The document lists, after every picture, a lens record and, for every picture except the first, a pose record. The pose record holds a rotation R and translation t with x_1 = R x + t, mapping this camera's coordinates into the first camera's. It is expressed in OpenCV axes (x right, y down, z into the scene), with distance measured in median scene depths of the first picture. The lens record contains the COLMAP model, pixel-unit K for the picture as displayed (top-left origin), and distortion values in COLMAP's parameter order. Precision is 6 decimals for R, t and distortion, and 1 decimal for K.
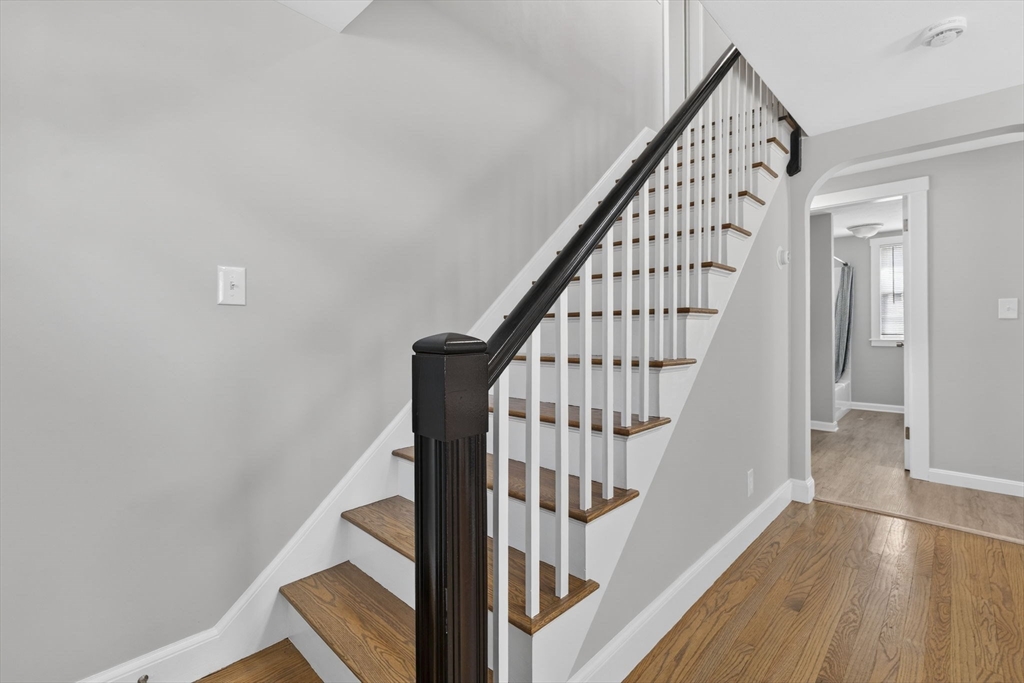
lens RADIAL K [[457.2, 0, 523.8], [0, 457.2, 337.6], [0, 0, 1]] dist [-0.001853, -0.000345]
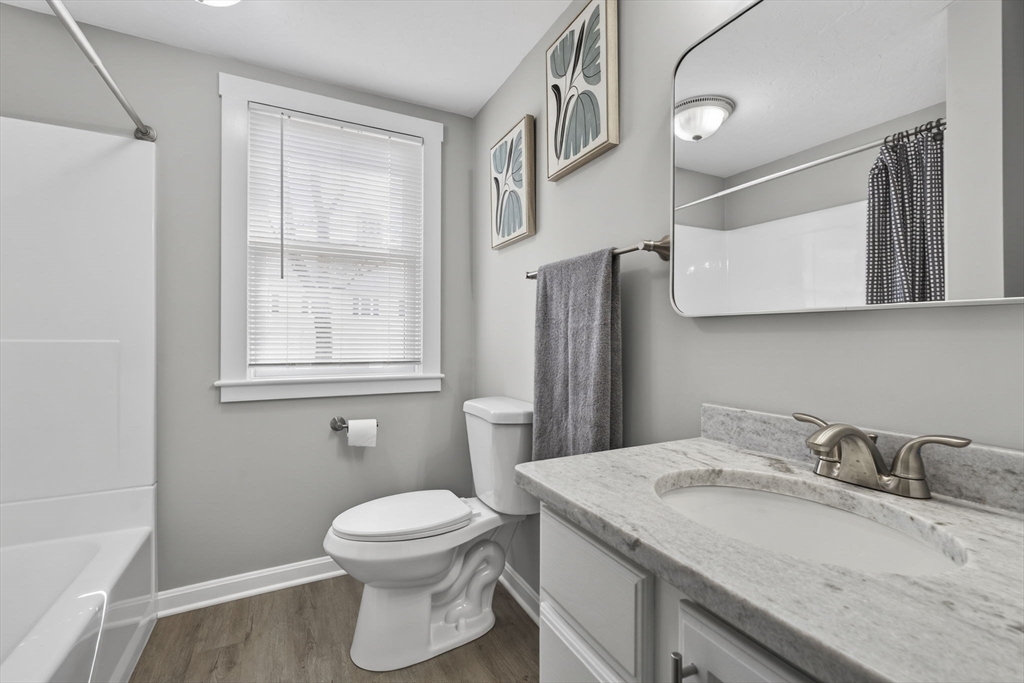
lens RADIAL K [[457.2, 0, 523.8], [0, 457.2, 337.6], [0, 0, 1]] dist [-0.001853, -0.000345]
pose [[0.326952, 0.005400, 0.945025, 0.522326], [0.005075, 0.999959, -0.007469, -0.024390], [-0.945027, 0.007238, 0.326912, 0.687156]]
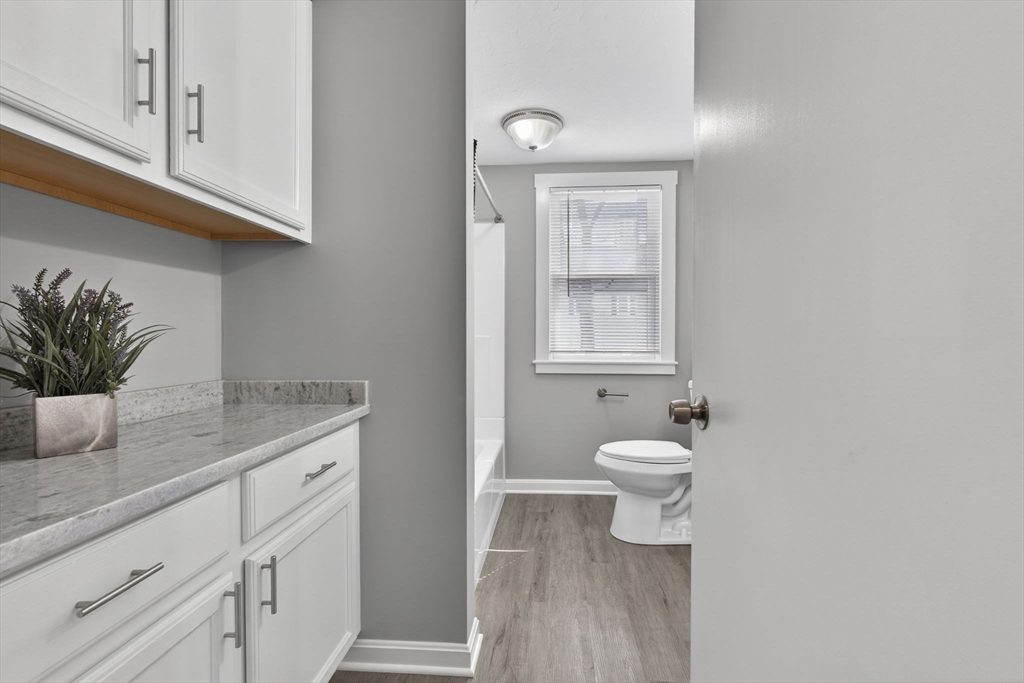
lens RADIAL K [[457.2, 0, 523.8], [0, 457.2, 337.6], [0, 0, 1]] dist [-0.001853, -0.000345]
pose [[0.772304, 0.001179, 0.635252, 0.403565], [0.001479, 0.999992, -0.003654, -0.021991], [-0.635252, 0.003762, 0.772296, 0.587927]]
